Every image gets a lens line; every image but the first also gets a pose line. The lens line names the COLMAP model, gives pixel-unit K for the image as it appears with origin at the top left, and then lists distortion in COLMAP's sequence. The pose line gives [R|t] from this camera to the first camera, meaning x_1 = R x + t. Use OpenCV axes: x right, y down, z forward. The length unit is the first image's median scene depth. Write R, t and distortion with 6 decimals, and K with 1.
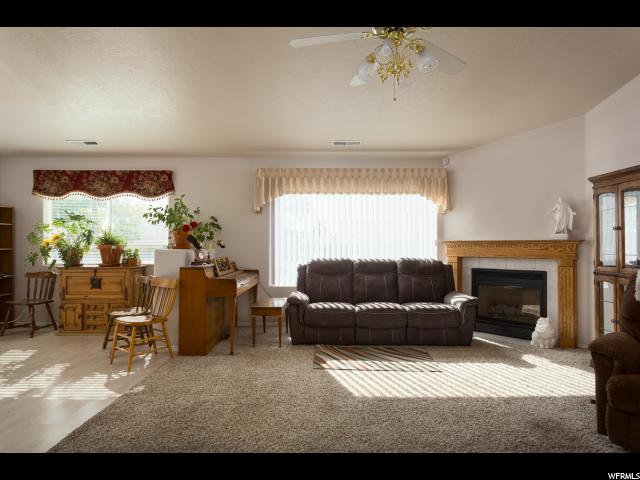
lens RADIAL K [[376.9, 0, 320.0], [0, 376.9, 240.0], [0, 0, 1]] dist [-0.004935, -0.000900]
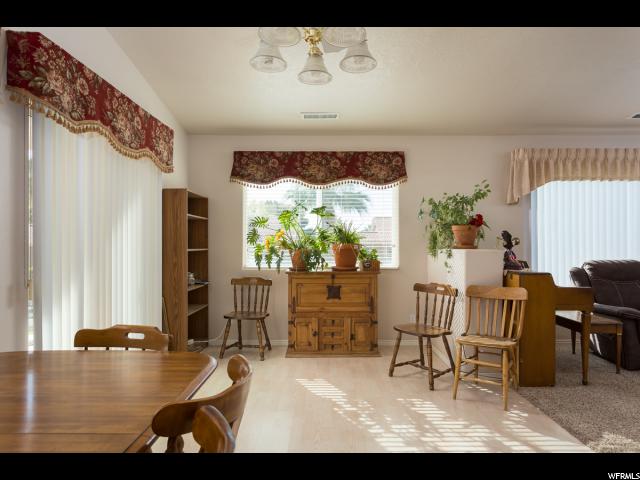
lens RADIAL K [[427.1, 0, 319.8], [0, 427.1, 233.2], [0, 0, 1]] dist [-0.004023, -0.000826]
pose [[0.999963, -0.002560, 0.008263, -0.621492], [0.002506, 0.999975, 0.006537, -0.016540], [-0.008280, -0.006516, 0.999944, 0.088668]]
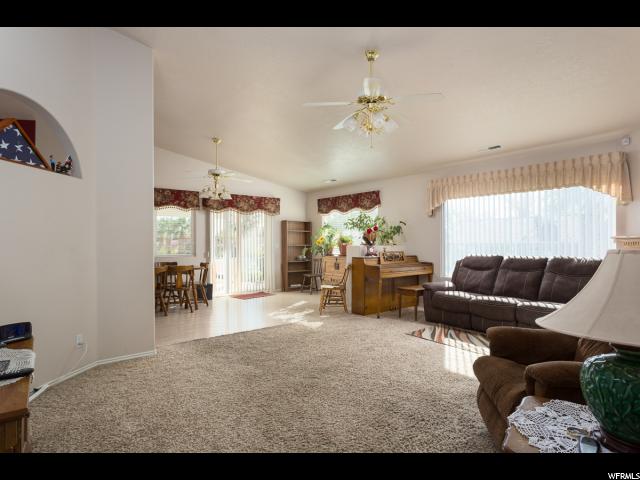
lens RADIAL K [[371.4, 0, 320.0], [0, 371.4, 240.0], [0, 0, 1]] dist [-0.000764, -0.000221]
pose [[0.622921, -0.006980, -0.782254, 0.598612], [0.009501, 0.999954, -0.001357, 0.002747], [0.782227, -0.006587, 0.622959, -0.048924]]
